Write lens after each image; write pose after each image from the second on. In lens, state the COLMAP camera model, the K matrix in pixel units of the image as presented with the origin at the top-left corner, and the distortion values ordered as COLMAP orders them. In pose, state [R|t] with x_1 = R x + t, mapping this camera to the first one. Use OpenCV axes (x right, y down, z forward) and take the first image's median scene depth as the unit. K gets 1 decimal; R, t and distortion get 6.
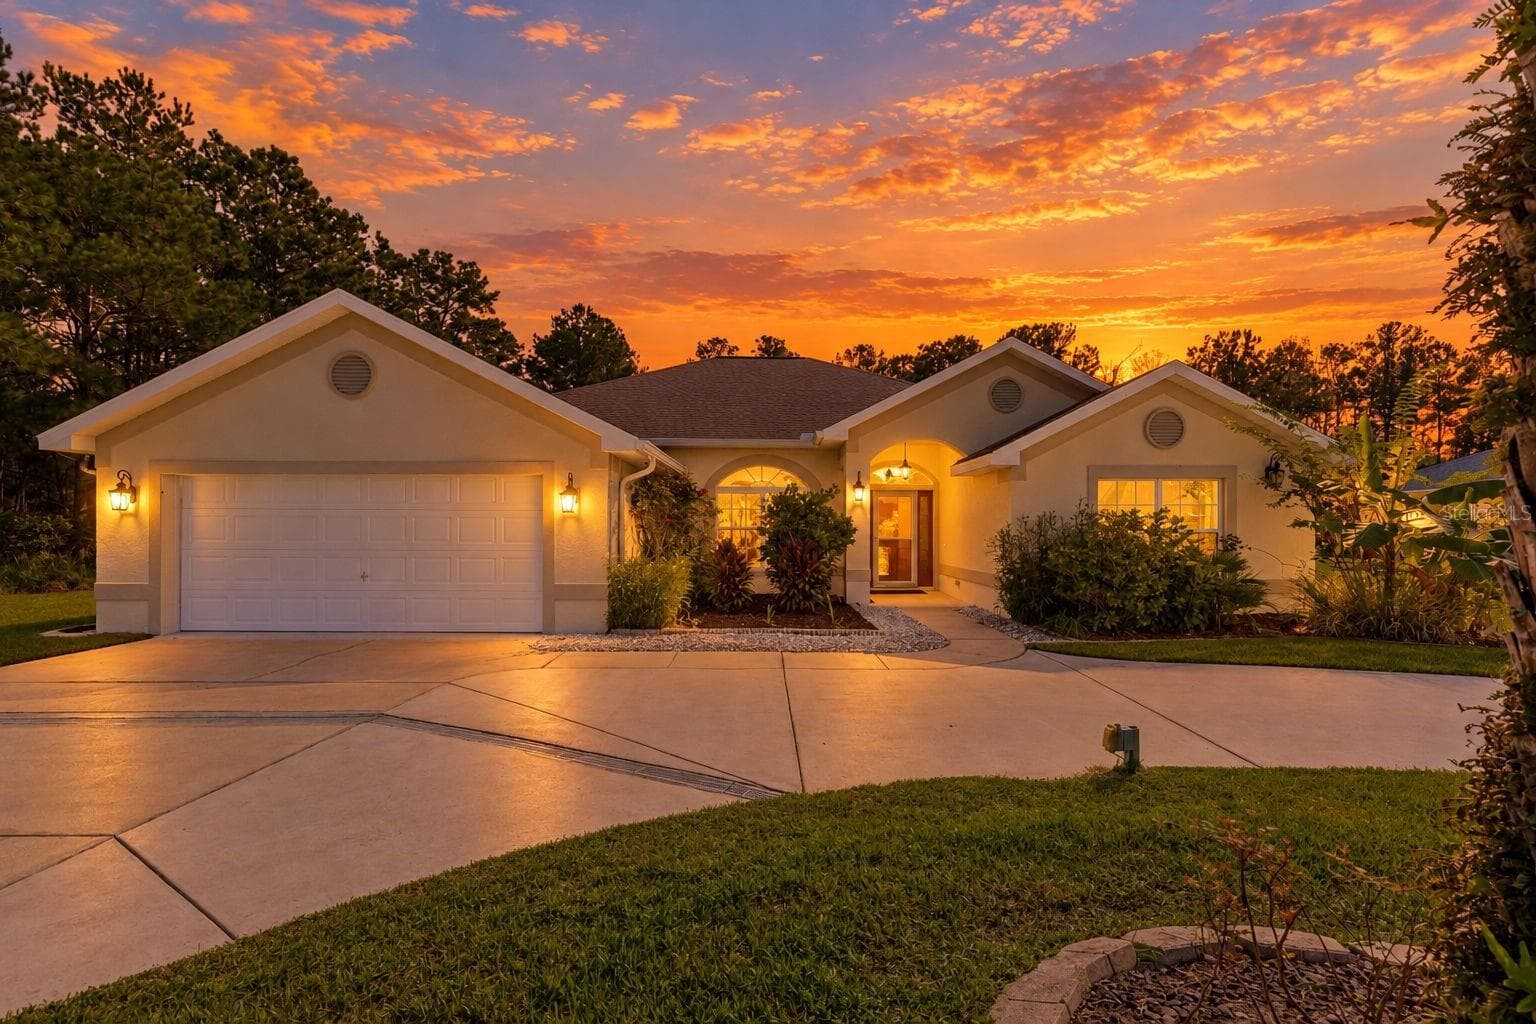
lens RADIAL K [[699.1, 0, 763.6], [0, 699.1, 505.7], [0, 0, 1]] dist [0.000147, 0.000219]
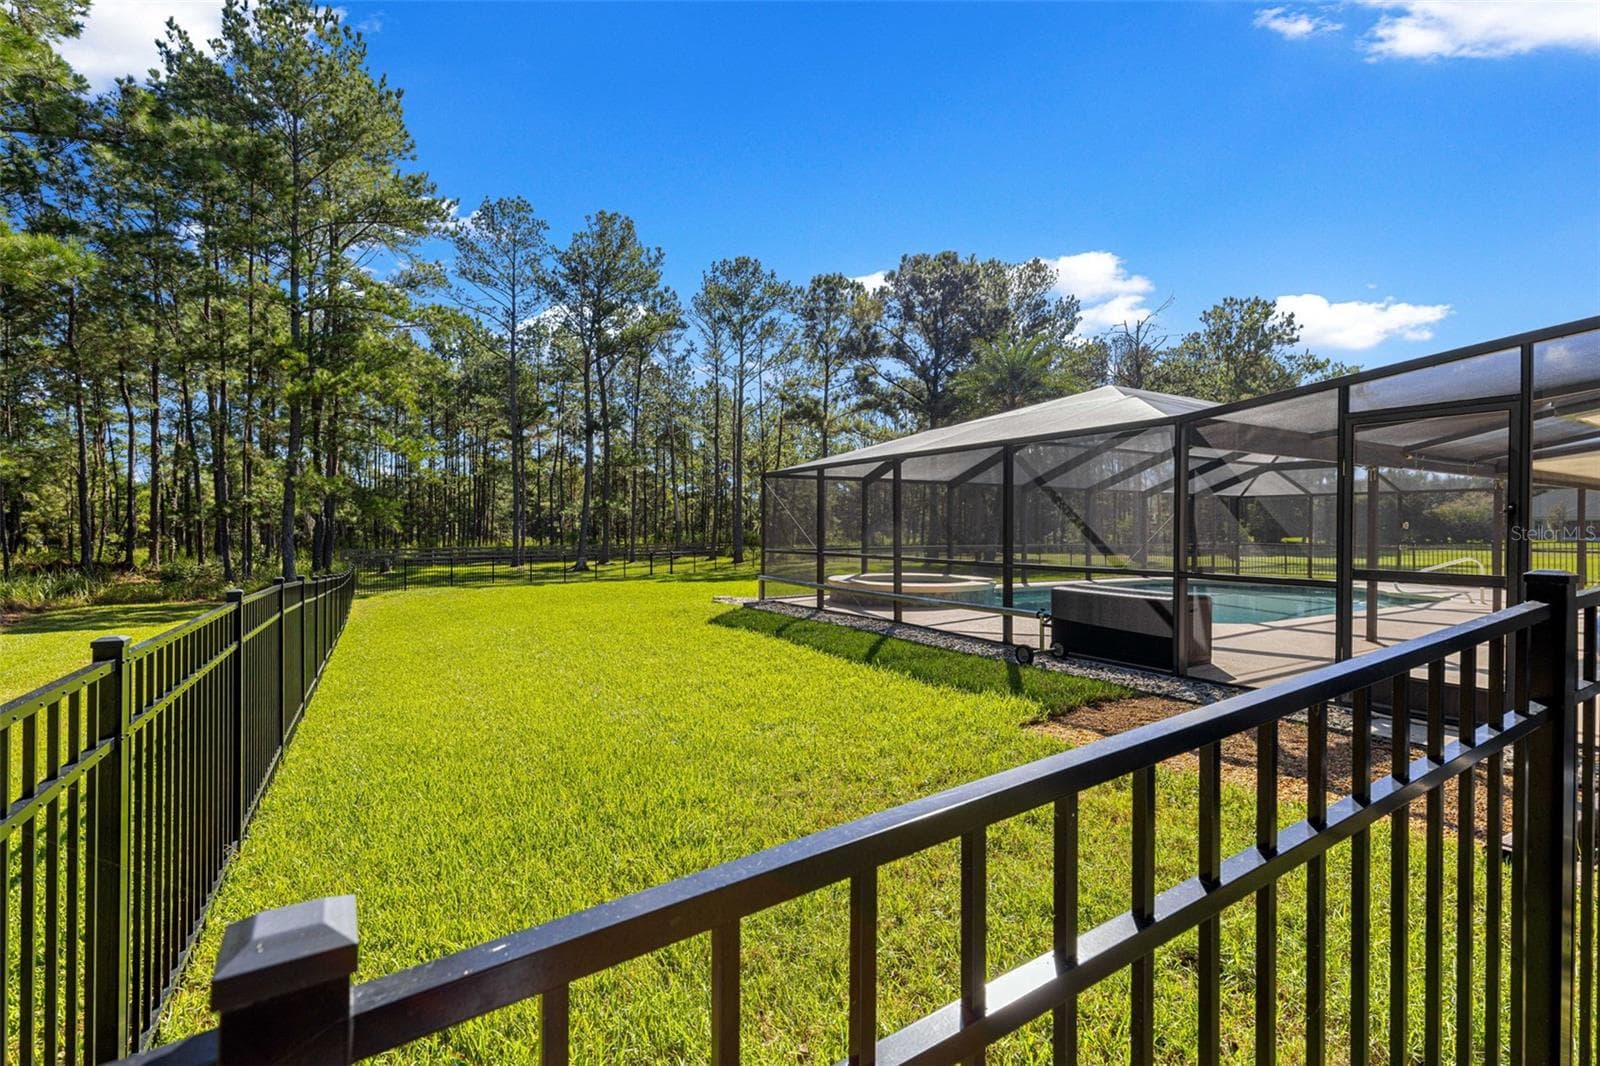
lens RADIAL K [[728.3, 0, 795.4], [0, 728.3, 526.4], [0, 0, 1]] dist [0.000147, 0.000219]
pose [[0.859673, 0.005421, 0.510815, -0.453978], [-0.023985, 0.999269, 0.029760, 0.033001], [-0.510281, -0.037836, 0.859175, 0.866360]]
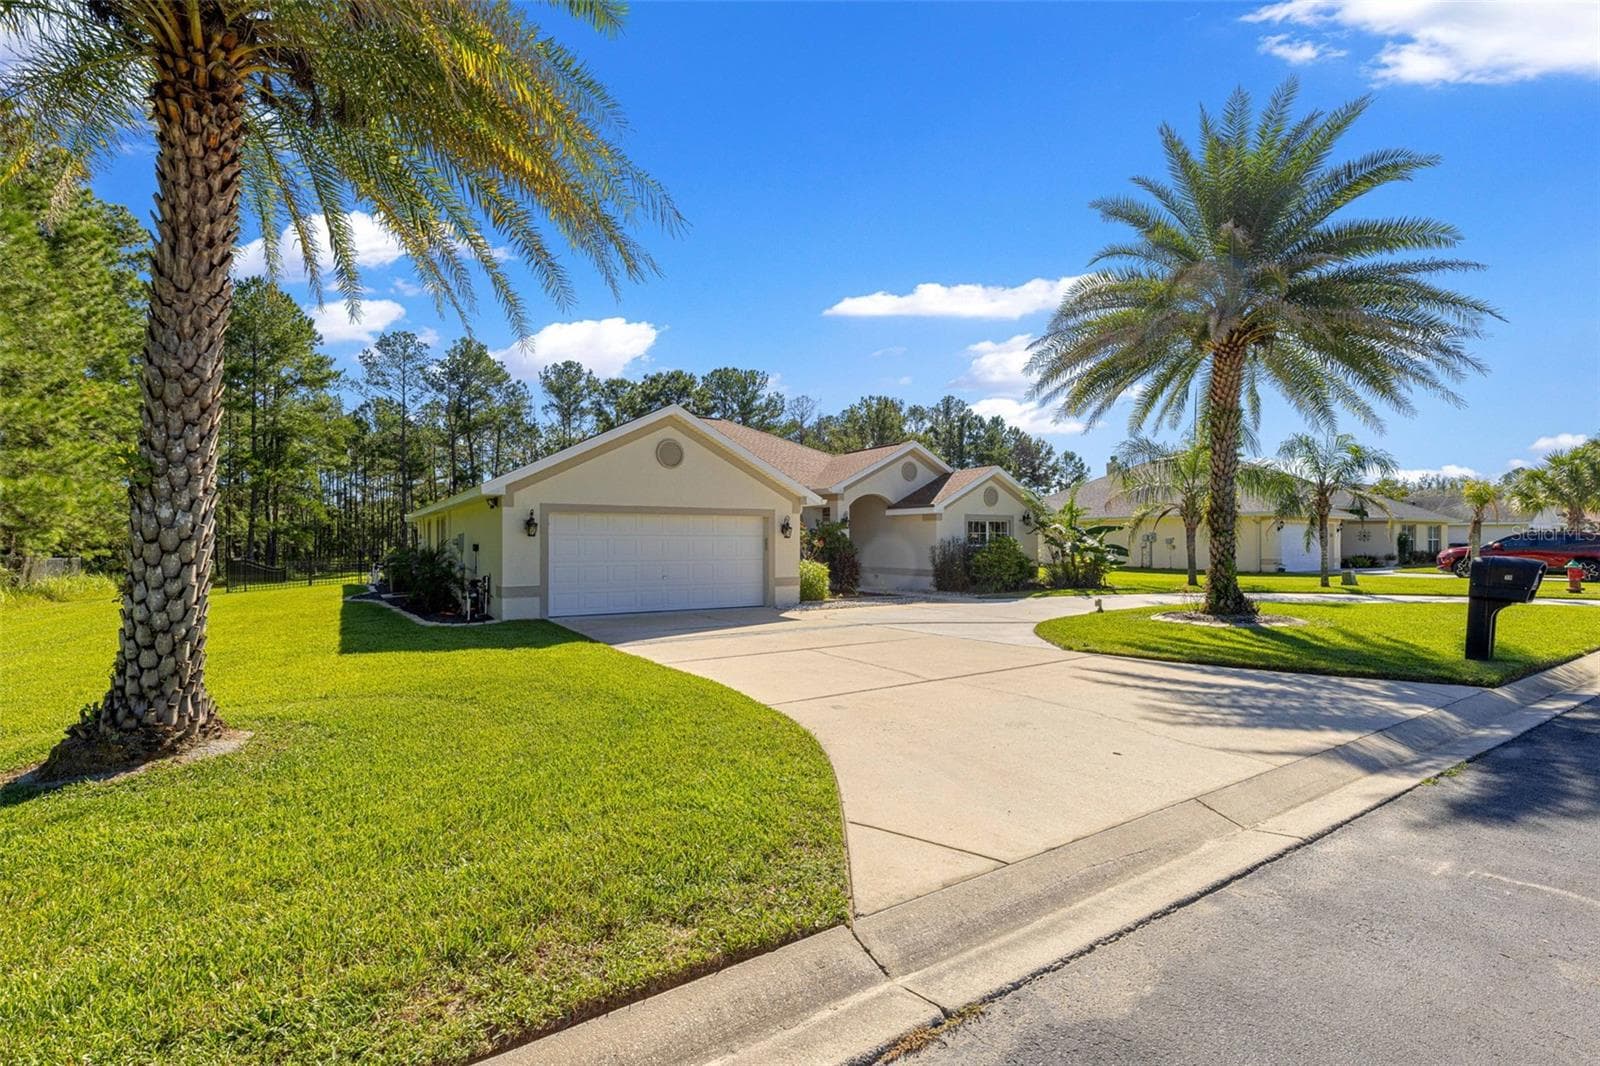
lens RADIAL K [[719.8, 0, 800.0], [0, 719.8, 533.0], [0, 0, 1]] dist [-0.000605, -0.000229]
pose [[0.838329, 0.003650, 0.545153, -0.371685], [-0.016368, 0.999695, 0.018478, -0.011306], [-0.544919, -0.024413, 0.838133, -0.172594]]
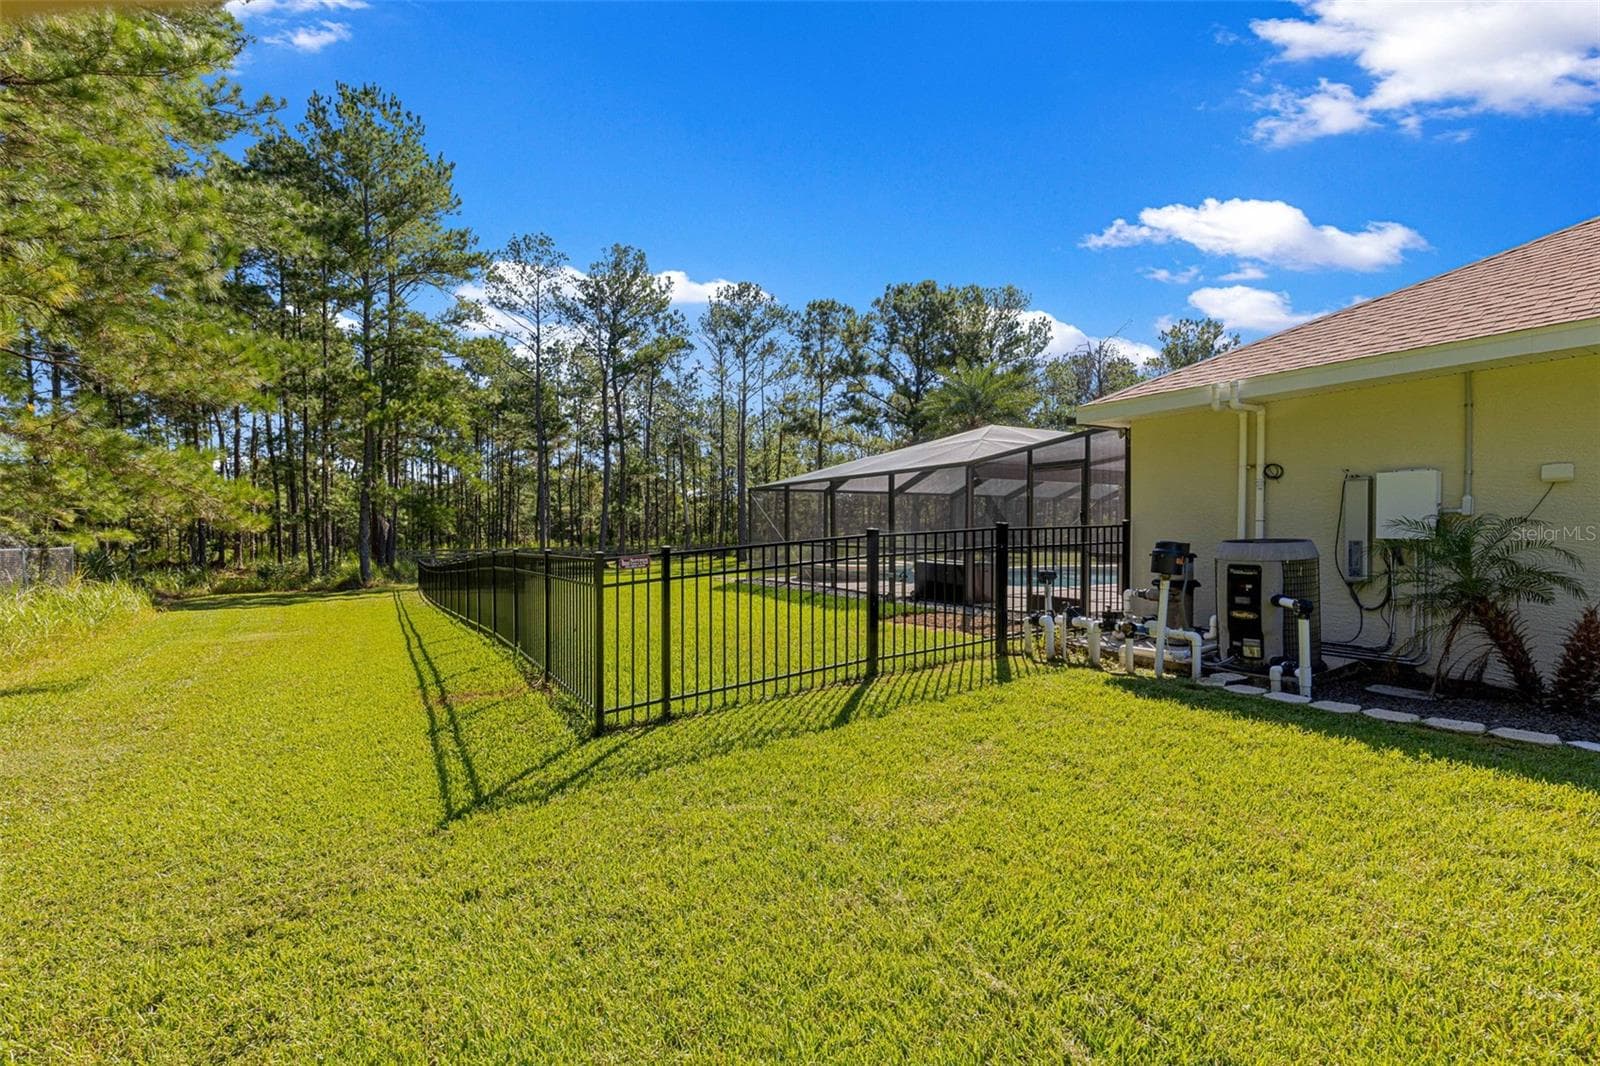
lens RADIAL K [[723.6, 0, 800.1], [0, 723.6, 536.3], [0, 0, 1]] dist [0.000012, 0.000655]
pose [[0.862264, -0.004084, 0.506443, -0.516848], [-0.018765, 0.999023, 0.040006, 0.029846], [-0.506112, -0.043999, 0.861345, 0.710240]]
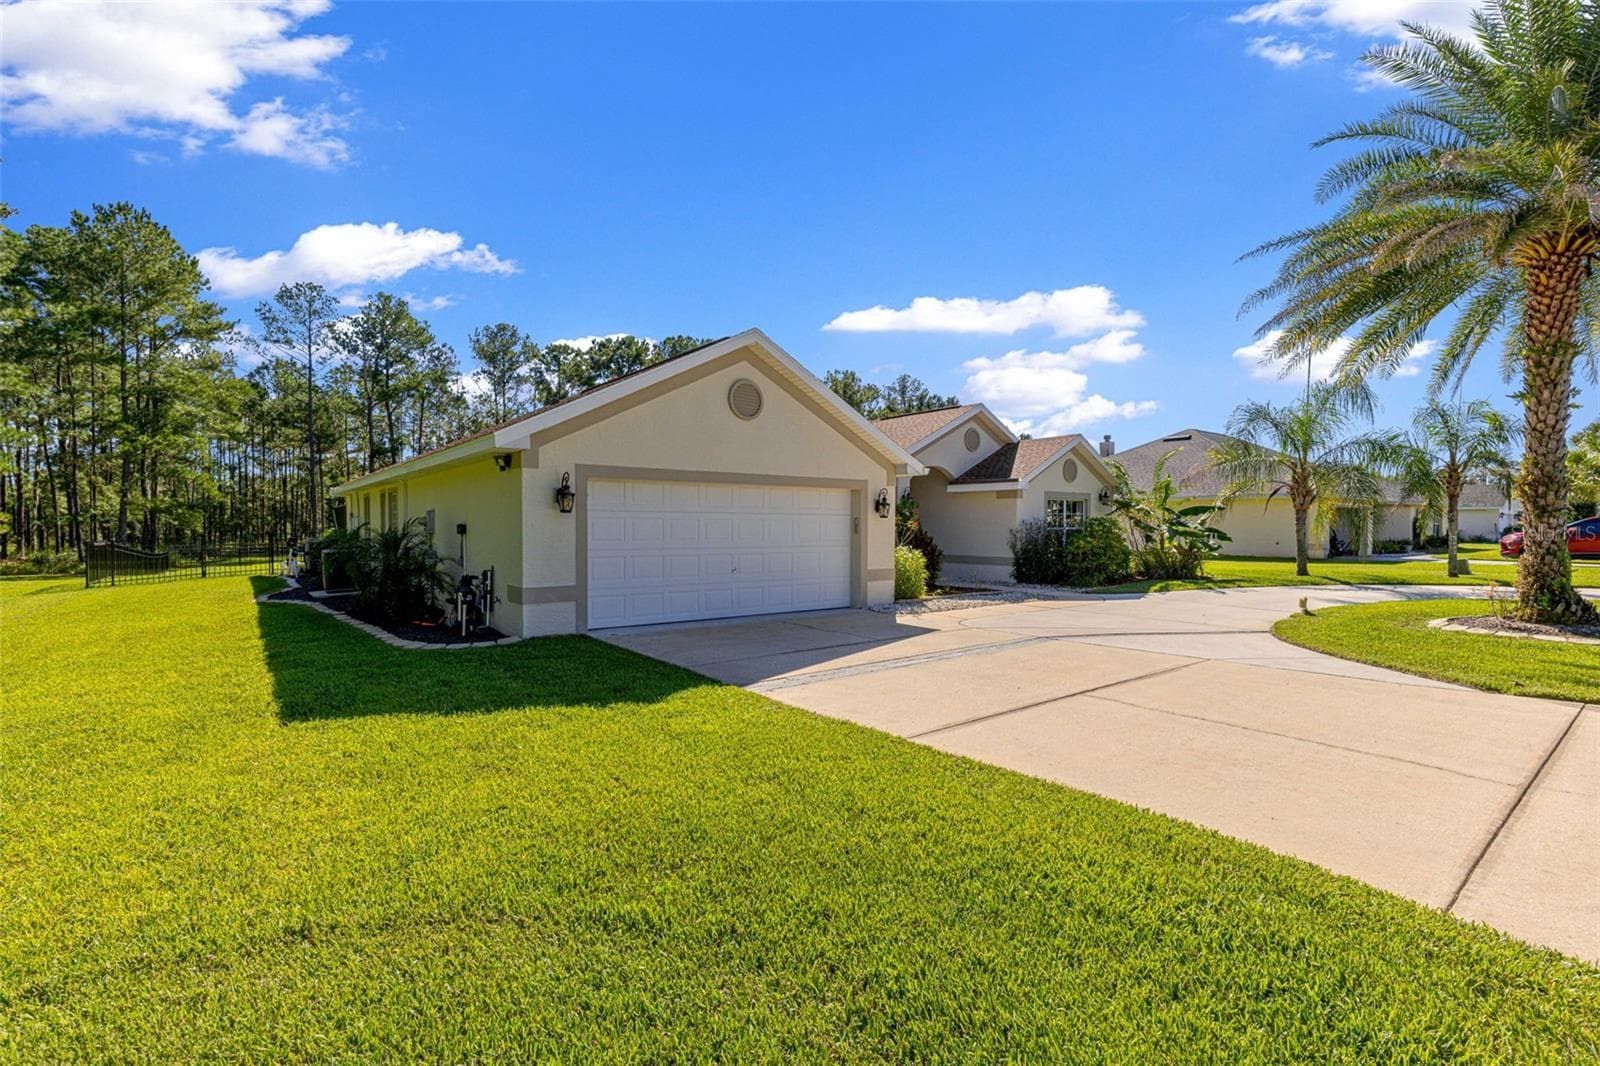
lens RADIAL K [[723.6, 0, 800.1], [0, 723.6, 536.3], [0, 0, 1]] dist [0.000012, 0.000655]
pose [[0.781016, -0.010033, 0.624430, -0.380256], [-0.022708, 0.998754, 0.044449, -0.004106], [-0.624098, -0.048895, 0.779815, -0.004999]]
